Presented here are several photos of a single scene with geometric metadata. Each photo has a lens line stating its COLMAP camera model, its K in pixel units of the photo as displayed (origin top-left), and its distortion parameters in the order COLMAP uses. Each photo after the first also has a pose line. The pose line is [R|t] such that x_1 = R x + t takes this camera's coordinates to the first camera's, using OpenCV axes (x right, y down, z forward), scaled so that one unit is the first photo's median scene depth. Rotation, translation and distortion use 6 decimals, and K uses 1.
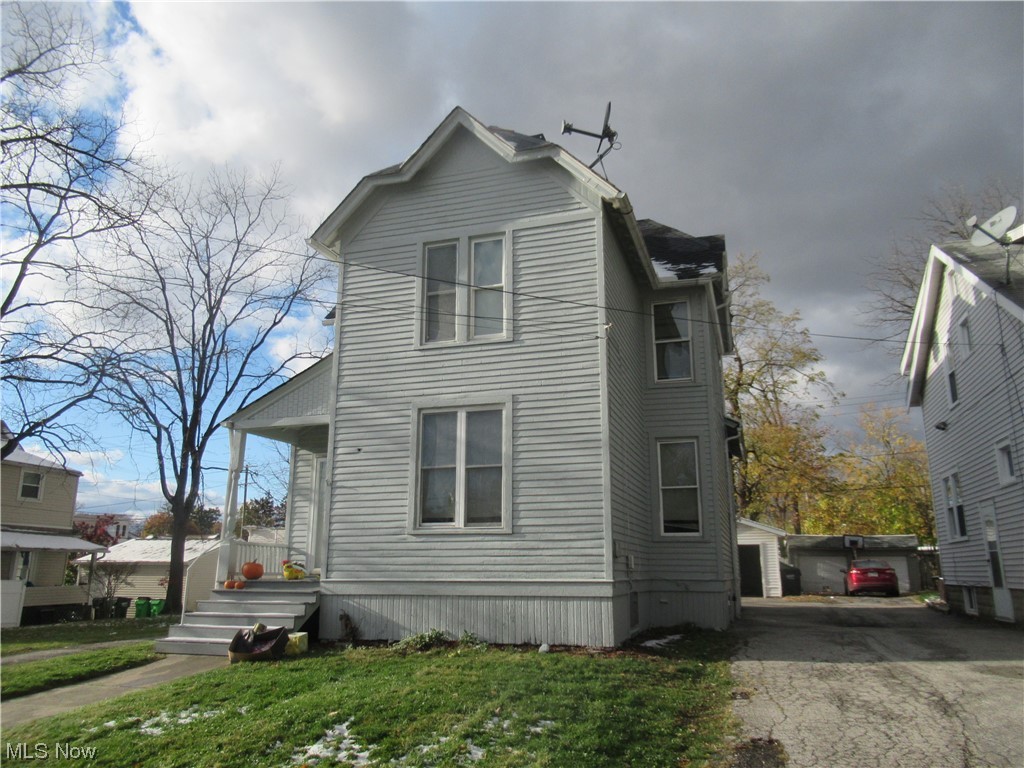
lens RADIAL K [[762.8, 0, 512.6], [0, 762.8, 384.1], [0, 0, 1]] dist [0.007661, -0.009682]
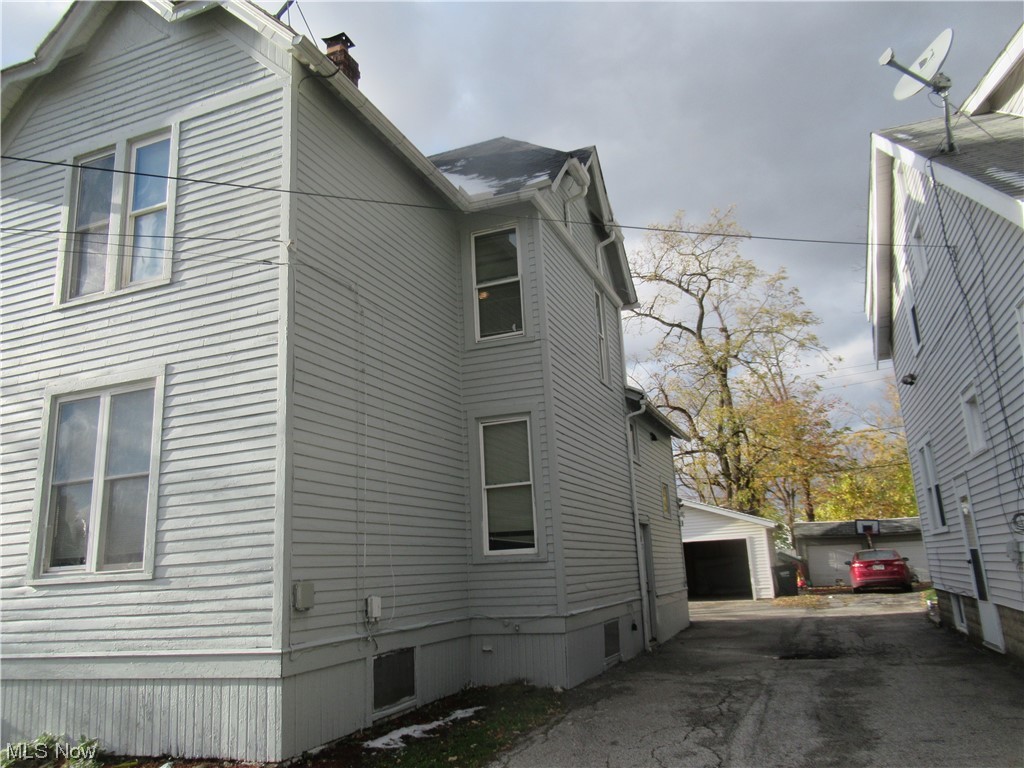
lens RADIAL K [[762.8, 0, 509.6], [0, 762.8, 384.1], [0, 0, 1]] dist [0.007661, -0.009682]
pose [[0.996372, -0.067671, -0.051600, 0.296313], [0.067772, 0.997701, 0.000213, 0.046172], [0.051467, -0.003709, 0.998668, 0.328278]]
